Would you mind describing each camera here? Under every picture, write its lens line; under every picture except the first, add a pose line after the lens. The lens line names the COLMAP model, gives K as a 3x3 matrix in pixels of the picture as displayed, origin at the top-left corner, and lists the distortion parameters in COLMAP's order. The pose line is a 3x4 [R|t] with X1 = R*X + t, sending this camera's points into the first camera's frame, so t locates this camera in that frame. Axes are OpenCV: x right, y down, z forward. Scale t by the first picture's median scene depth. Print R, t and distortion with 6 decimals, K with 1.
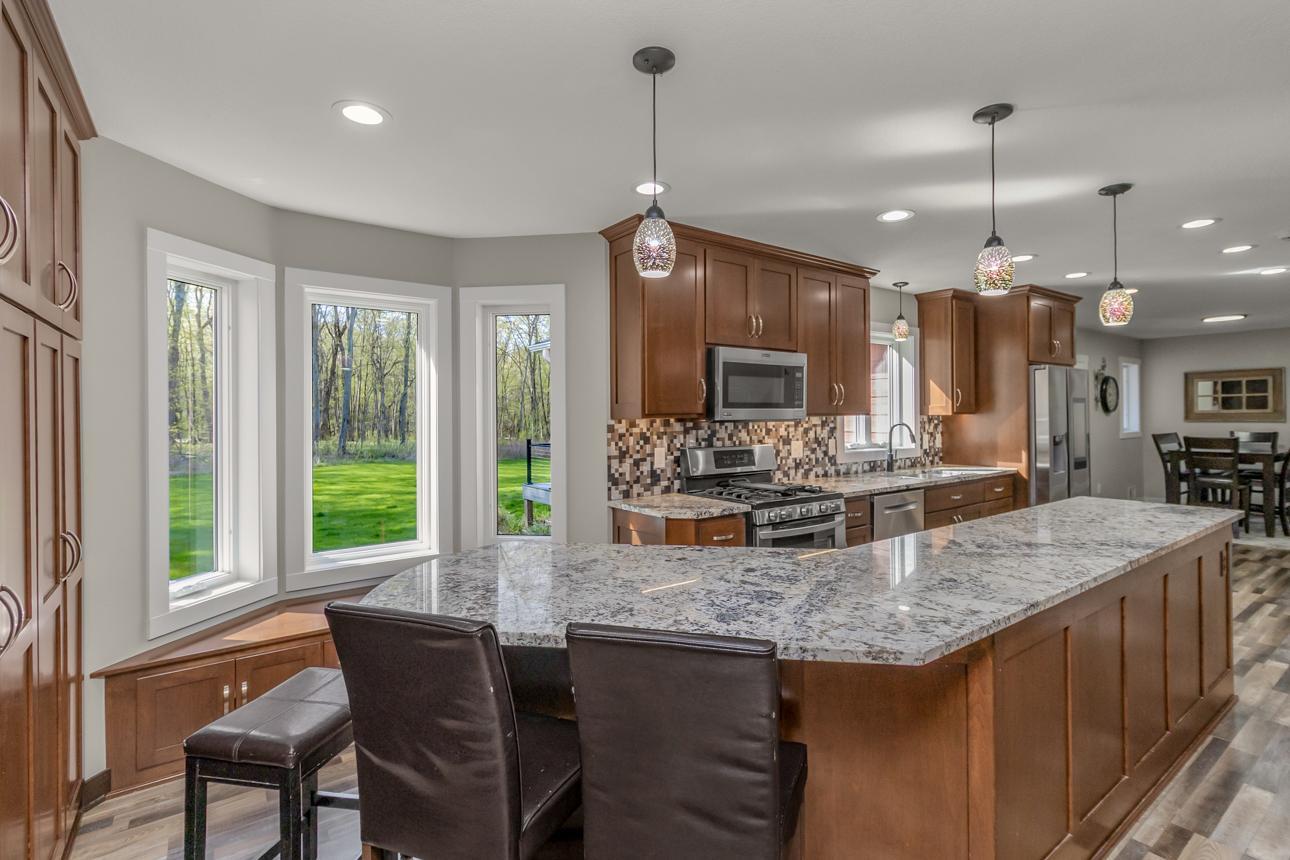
lens RADIAL K [[606.0, 0, 651.5], [0, 606.0, 417.9], [0, 0, 1]] dist [-0.005955, -0.004408]
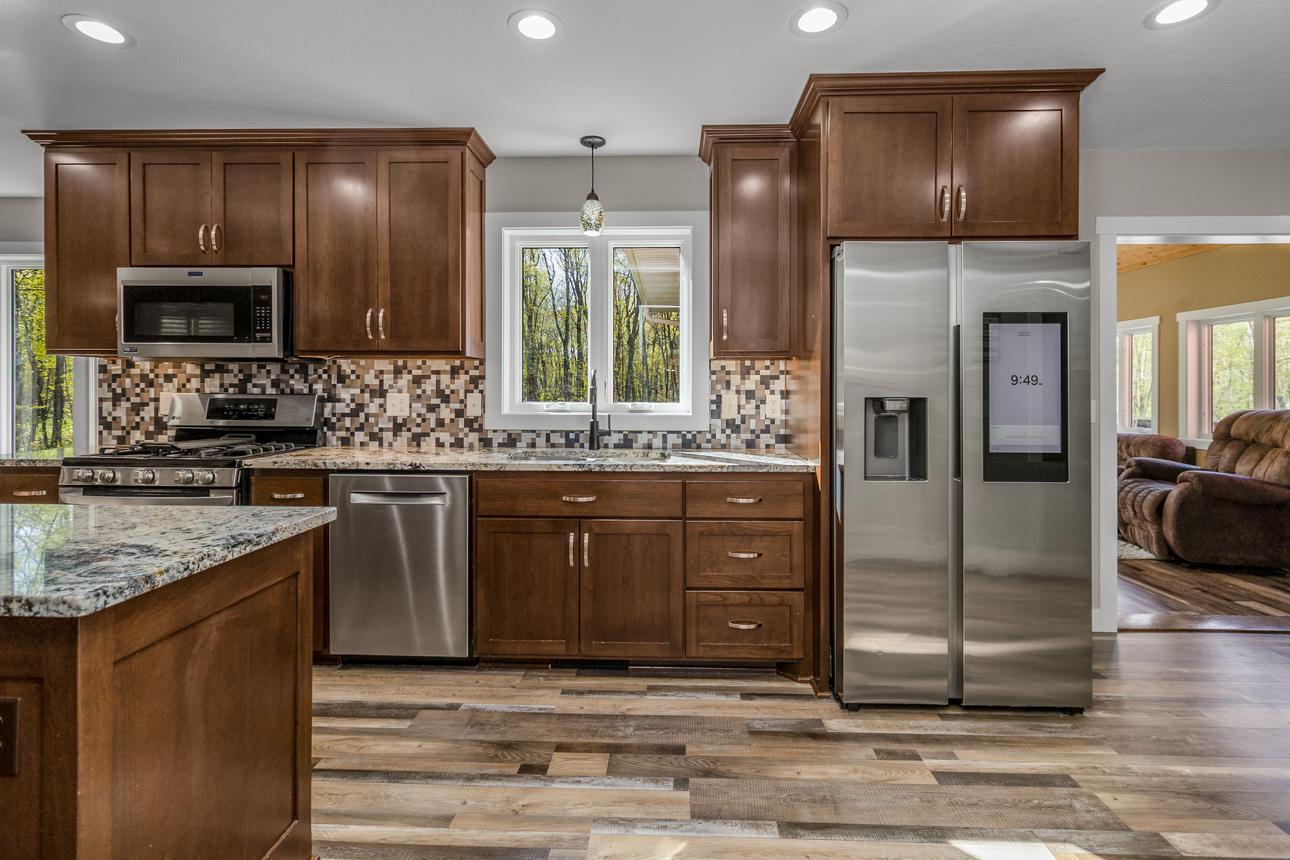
lens RADIAL K [[606.0, 0, 646.8], [0, 606.0, 395.5], [0, 0, 1]] dist [-0.005955, -0.004408]
pose [[0.787088, 0.019343, -0.616537, 1.028114], [-0.013507, 0.999809, 0.014123, 0.030132], [0.616693, -0.002789, 0.787199, 0.687276]]
